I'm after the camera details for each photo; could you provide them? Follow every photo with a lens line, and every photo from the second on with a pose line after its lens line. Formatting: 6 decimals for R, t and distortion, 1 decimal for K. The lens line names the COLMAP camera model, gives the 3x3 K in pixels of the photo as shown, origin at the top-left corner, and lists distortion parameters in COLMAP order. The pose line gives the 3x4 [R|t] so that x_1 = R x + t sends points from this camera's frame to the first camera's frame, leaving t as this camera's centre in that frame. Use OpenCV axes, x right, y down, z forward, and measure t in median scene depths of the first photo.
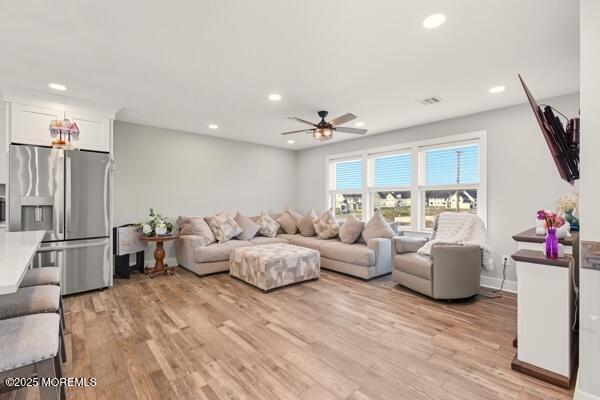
lens RADIAL K [[269.0, 0, 300.8], [0, 269.0, 200.1], [0, 0, 1]] dist [0.000030, -0.000577]
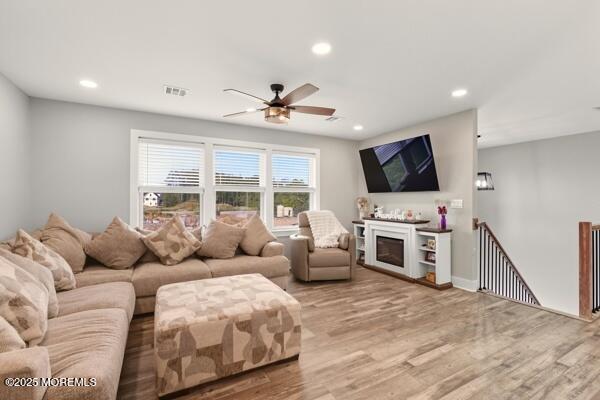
lens RADIAL K [[269.0, 0, 301.0], [0, 269.0, 199.4], [0, 0, 1]] dist [0.000030, -0.000577]
pose [[0.221621, -0.003688, 0.975126, -0.841754], [-0.000007, 0.999993, 0.003784, -0.015519], [-0.975133, -0.000846, 0.221620, 1.010596]]
